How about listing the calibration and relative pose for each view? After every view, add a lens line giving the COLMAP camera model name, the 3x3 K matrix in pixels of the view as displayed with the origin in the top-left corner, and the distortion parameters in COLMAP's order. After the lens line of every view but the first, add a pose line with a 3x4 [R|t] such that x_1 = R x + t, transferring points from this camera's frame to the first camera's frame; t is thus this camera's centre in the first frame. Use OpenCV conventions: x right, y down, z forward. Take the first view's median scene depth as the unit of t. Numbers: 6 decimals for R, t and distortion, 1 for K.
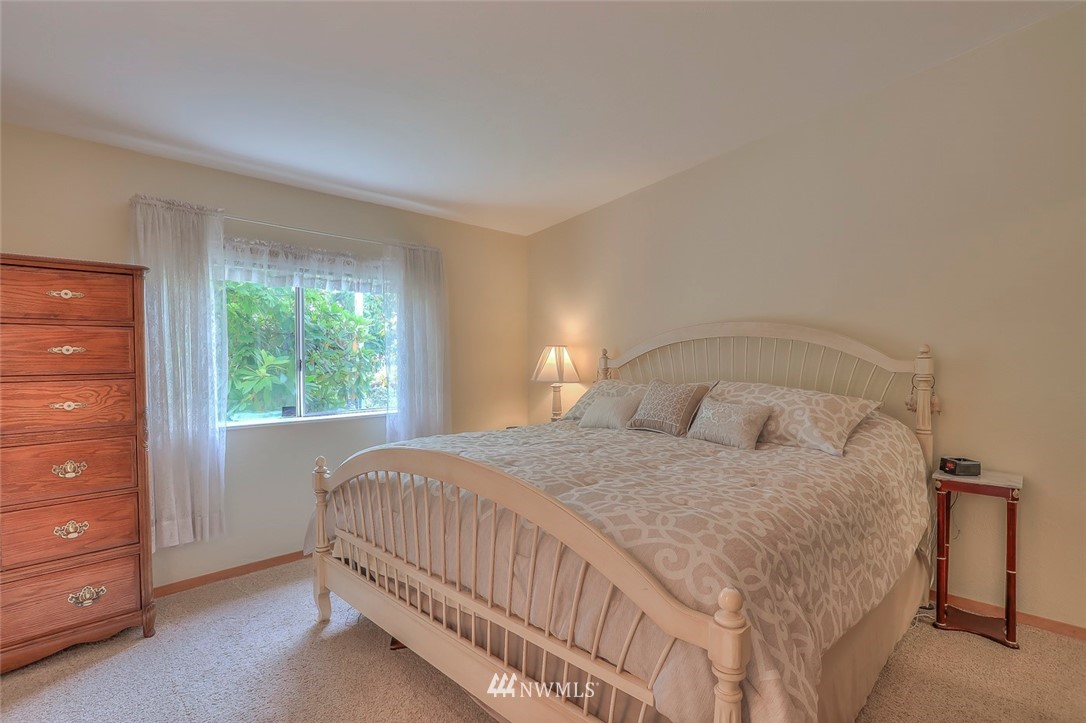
lens RADIAL K [[538.3, 0, 534.3], [0, 538.3, 361.4], [0, 0, 1]] dist [-0.052628, 0.016523]
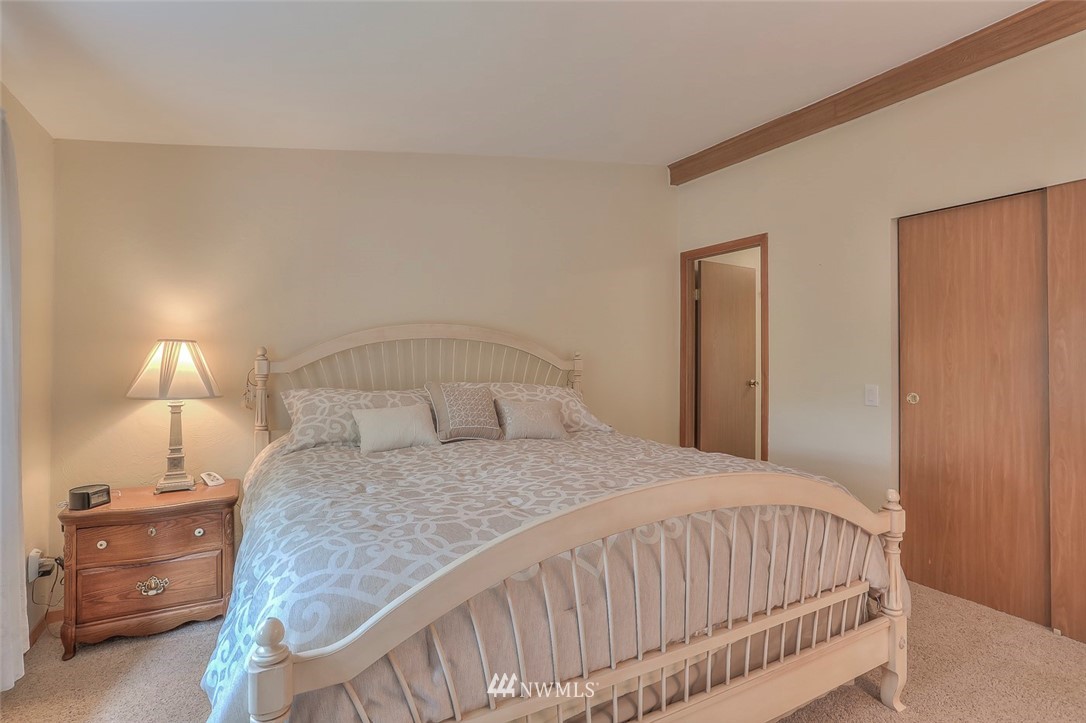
lens RADIAL K [[538.3, 0, 536.9], [0, 538.3, 356.9], [0, 0, 1]] dist [-0.052628, 0.016523]
pose [[0.274256, 0.004213, 0.961648, -0.627559], [0.007077, 0.999954, -0.006400, -0.004374], [-0.961631, 0.008561, 0.274213, 0.634529]]
